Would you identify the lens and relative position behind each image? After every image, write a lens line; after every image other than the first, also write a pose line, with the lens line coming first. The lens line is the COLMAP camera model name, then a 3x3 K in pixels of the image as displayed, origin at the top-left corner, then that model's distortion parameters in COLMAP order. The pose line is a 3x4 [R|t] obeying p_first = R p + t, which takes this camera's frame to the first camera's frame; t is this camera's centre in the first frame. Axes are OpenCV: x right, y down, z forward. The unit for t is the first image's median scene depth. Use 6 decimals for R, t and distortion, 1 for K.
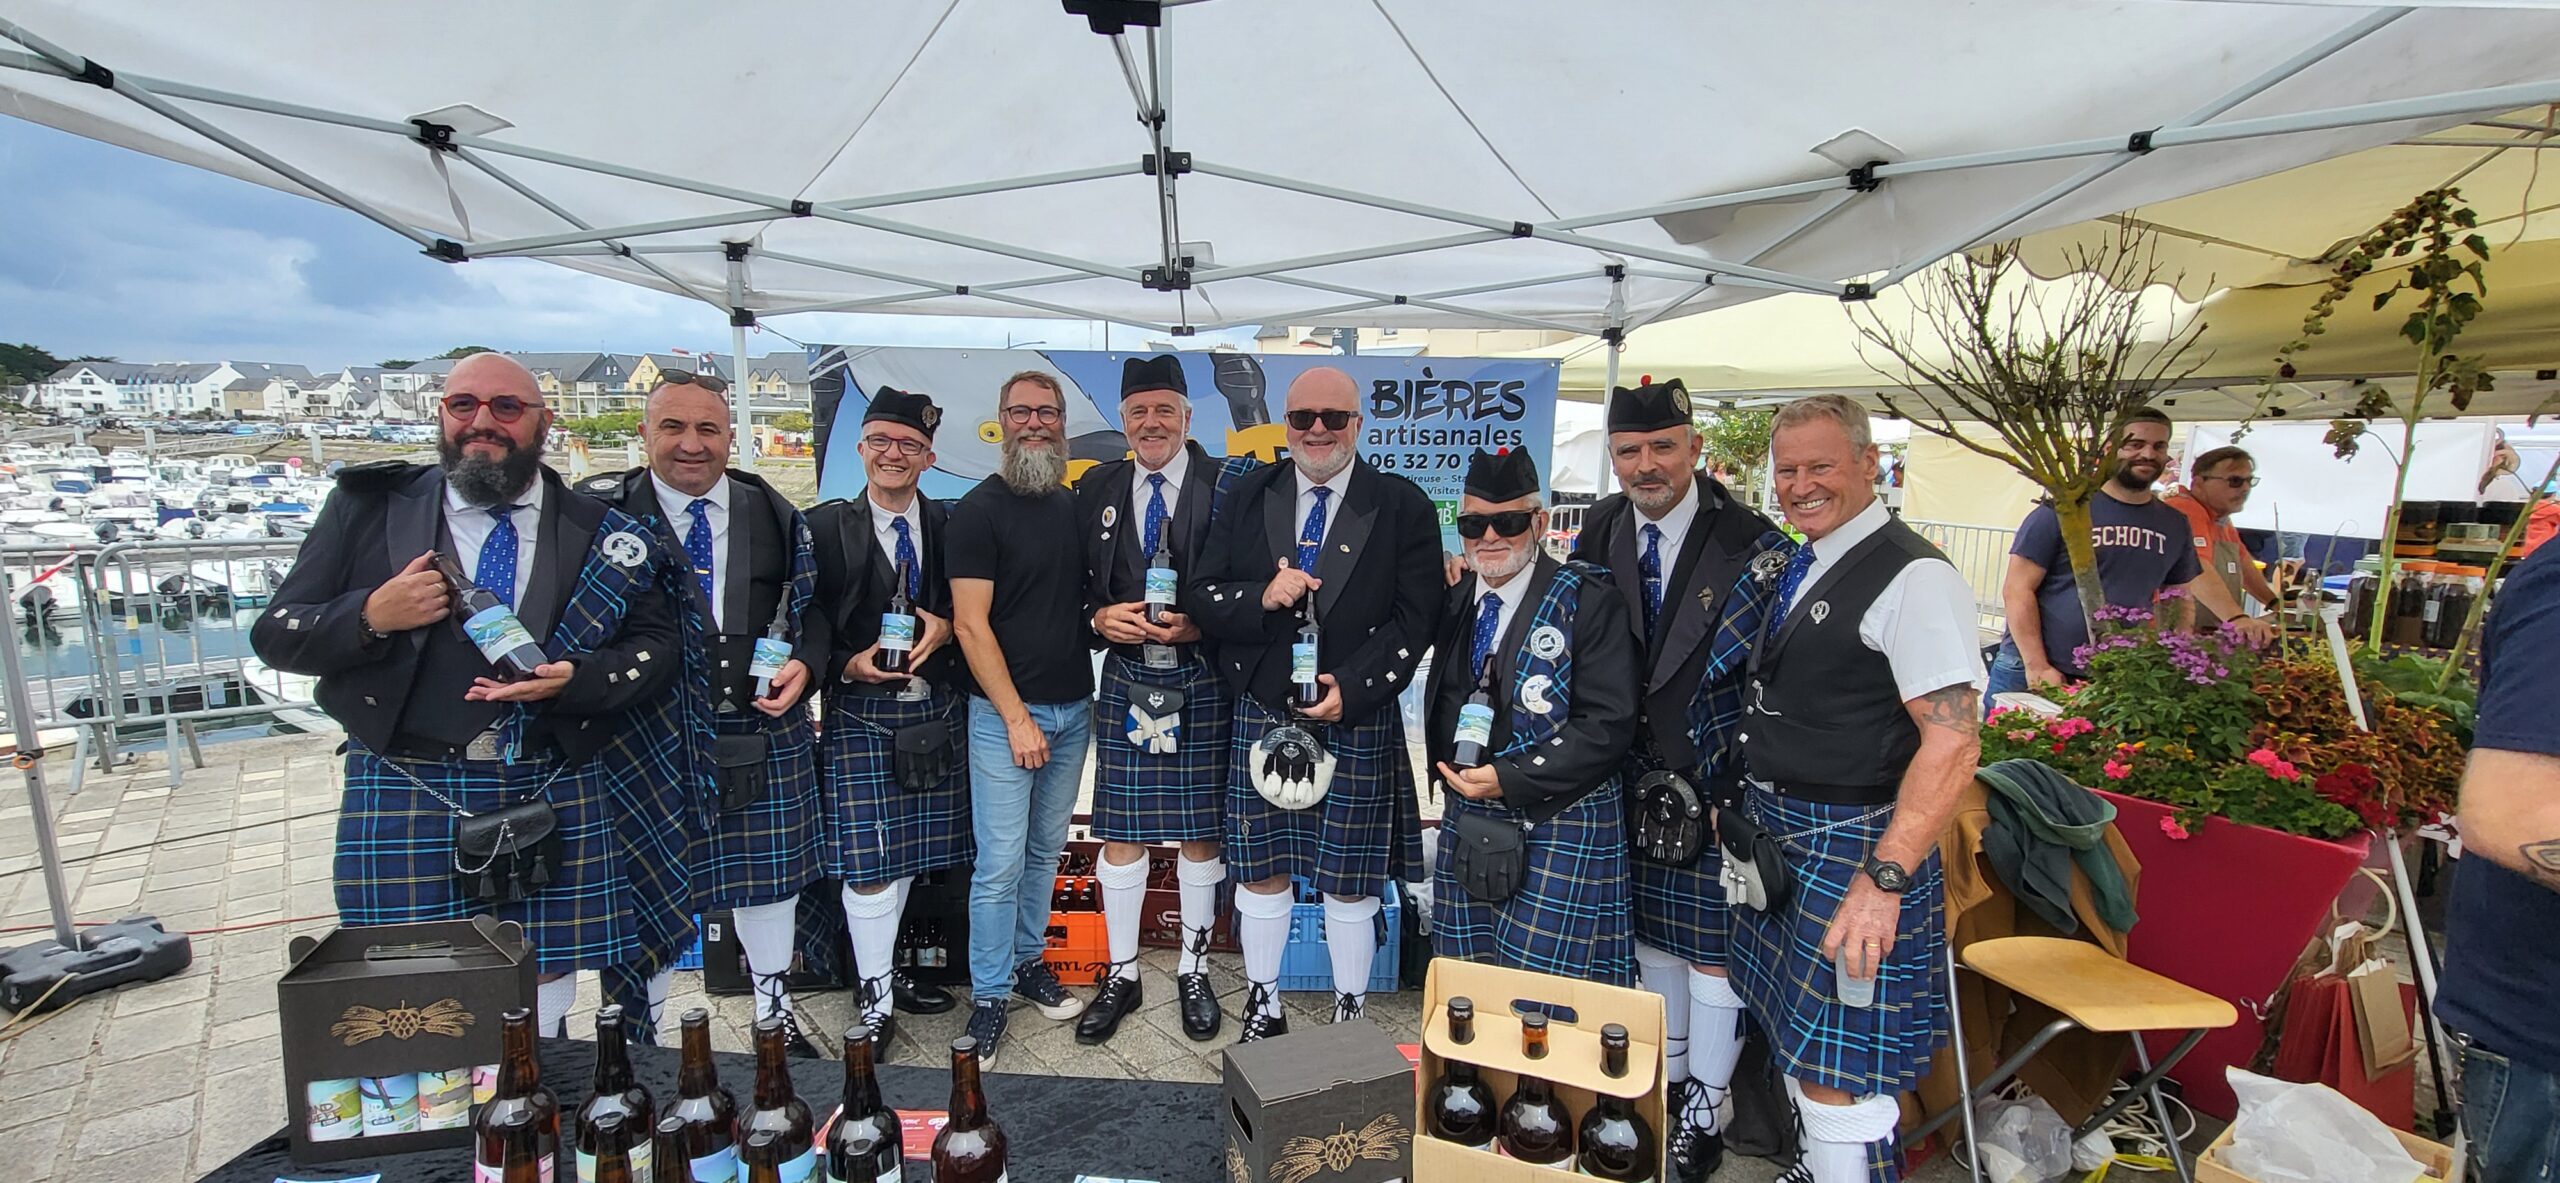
lens RADIAL K [[1148.0, 0, 1275.3], [0, 1148.0, 645.3], [0, 0, 1]] dist [0.000239, -0.000691]
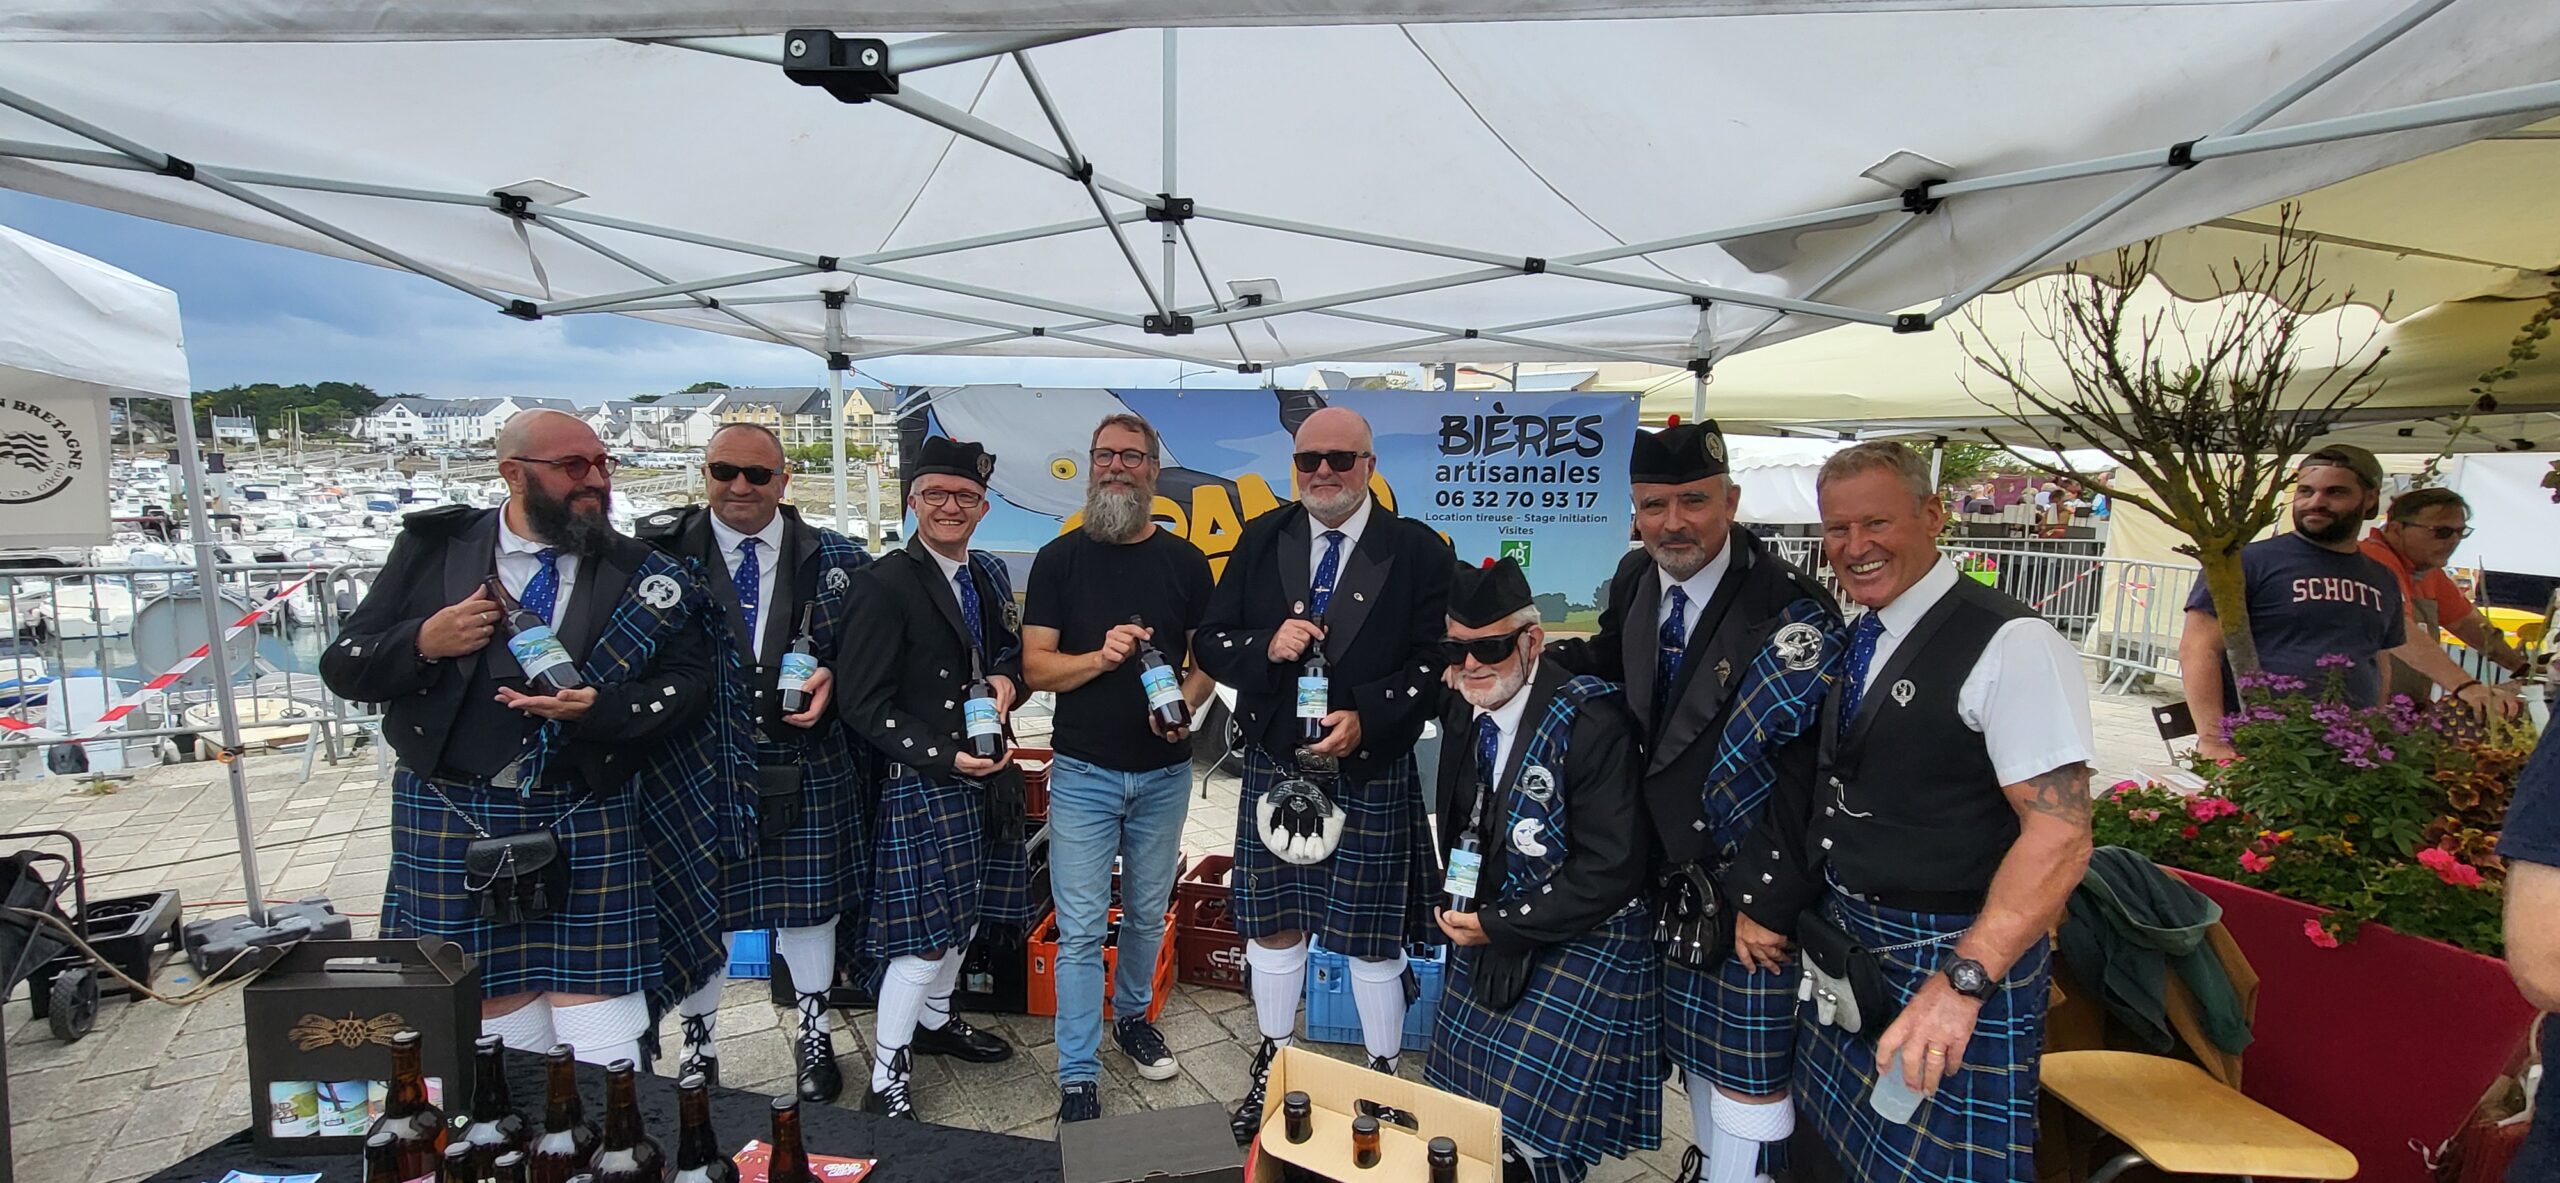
lens RADIAL K [[1148.1, 0, 1274.8], [0, 1148.1, 648.9], [0, 0, 1]] dist [-0.003518, 0.001351]
pose [[0.988582, 0.023928, -0.148774, 0.117791], [-0.026554, 0.999524, -0.015692, -0.018109], [0.148328, 0.019463, 0.988747, 0.026689]]
